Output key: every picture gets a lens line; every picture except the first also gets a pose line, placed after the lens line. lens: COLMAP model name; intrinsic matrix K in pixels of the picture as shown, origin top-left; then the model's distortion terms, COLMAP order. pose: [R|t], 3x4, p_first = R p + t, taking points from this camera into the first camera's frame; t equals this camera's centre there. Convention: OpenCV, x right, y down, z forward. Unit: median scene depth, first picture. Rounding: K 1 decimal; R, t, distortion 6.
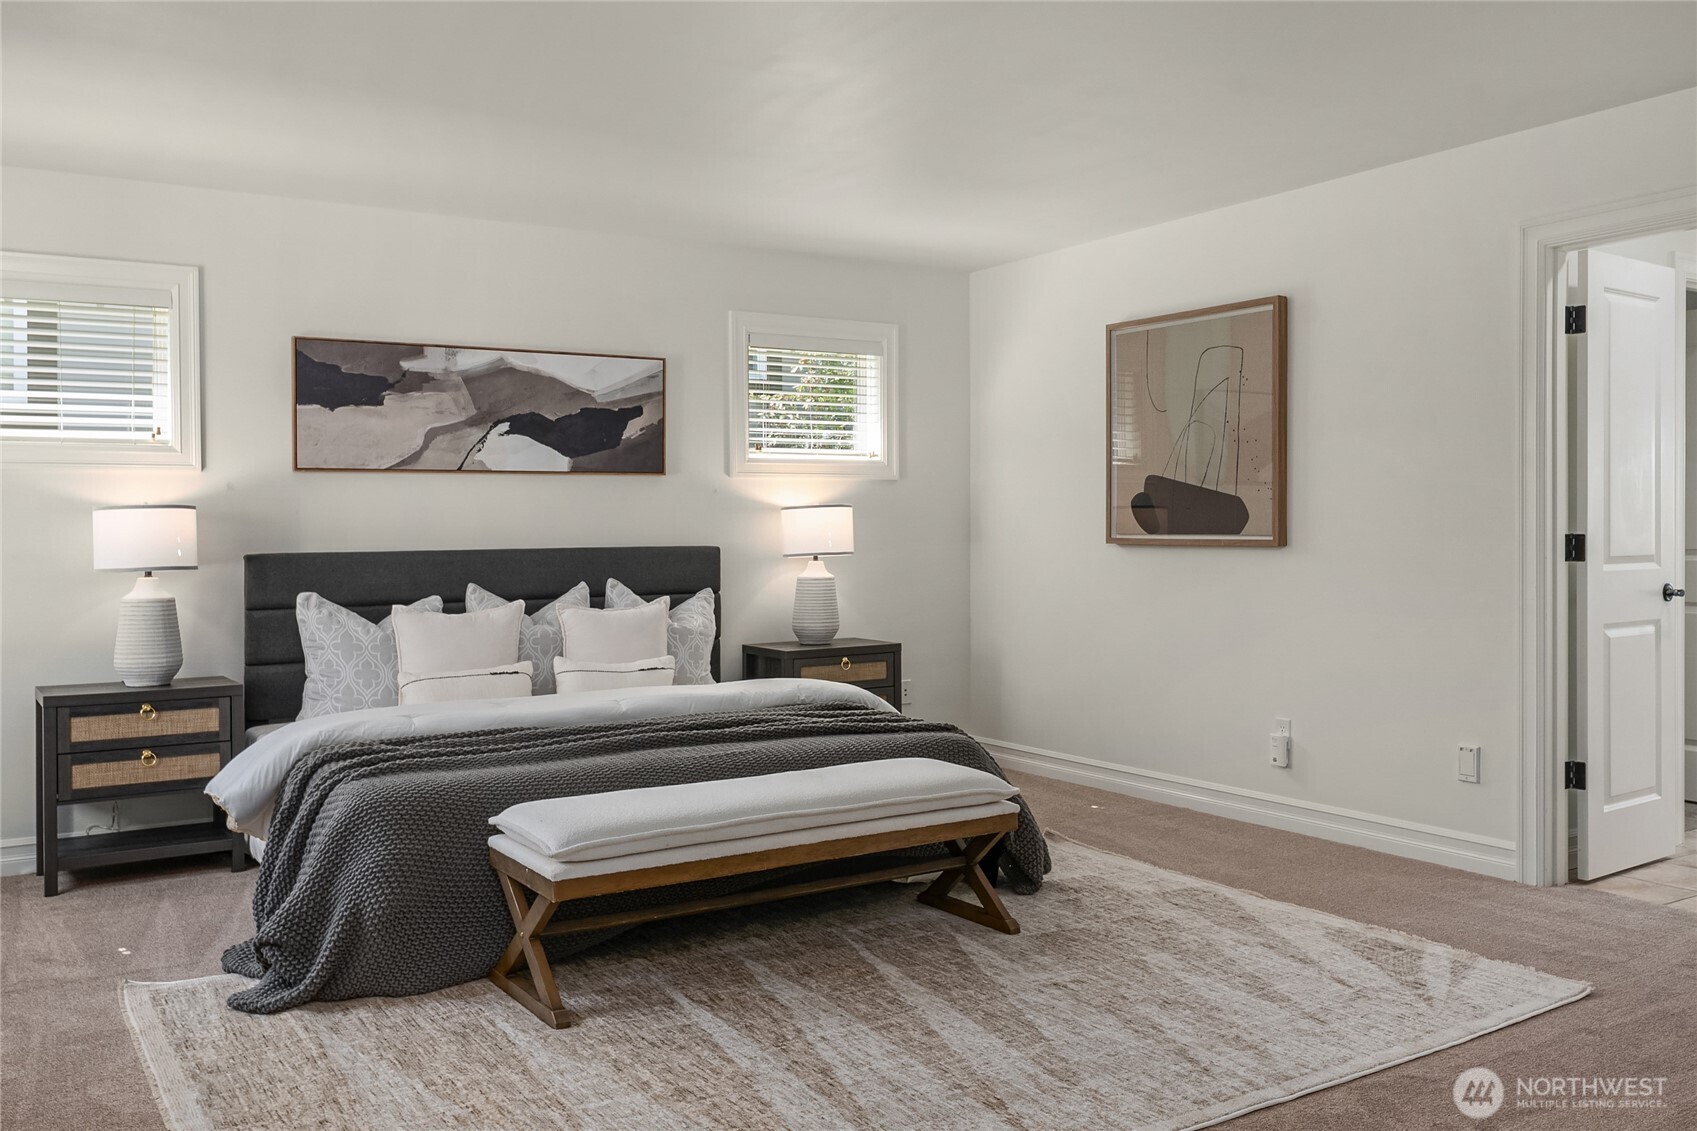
lens RADIAL K [[1404.2, 0, 854.7], [0, 1404.2, 560.9], [0, 0, 1]] dist [-0.004175, 0.004499]
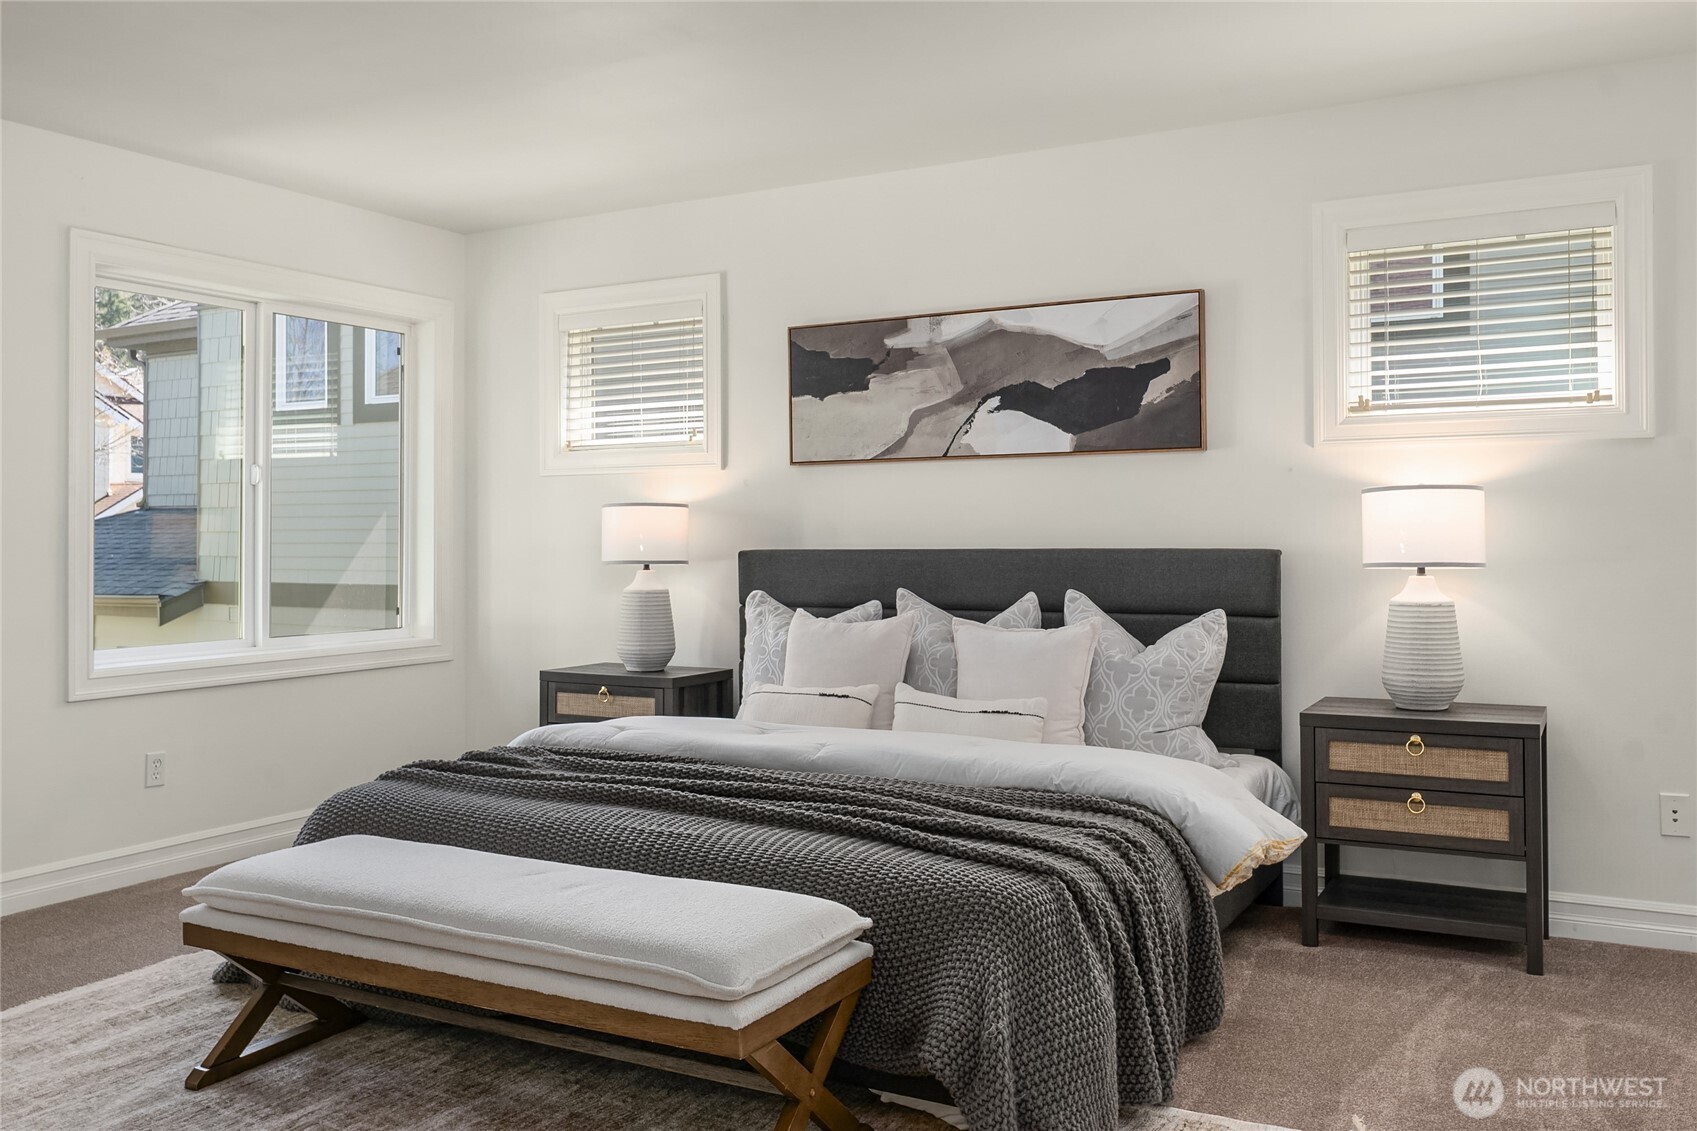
lens RADIAL K [[1404.2, 0, 876.3], [0, 1404.2, 522.9], [0, 0, 1]] dist [-0.004175, 0.004499]
pose [[0.483577, -0.001403, -0.875301, 0.447843], [-0.018693, 0.999754, -0.011930, -0.012770], [0.875102, 0.022131, 0.483432, 0.542935]]
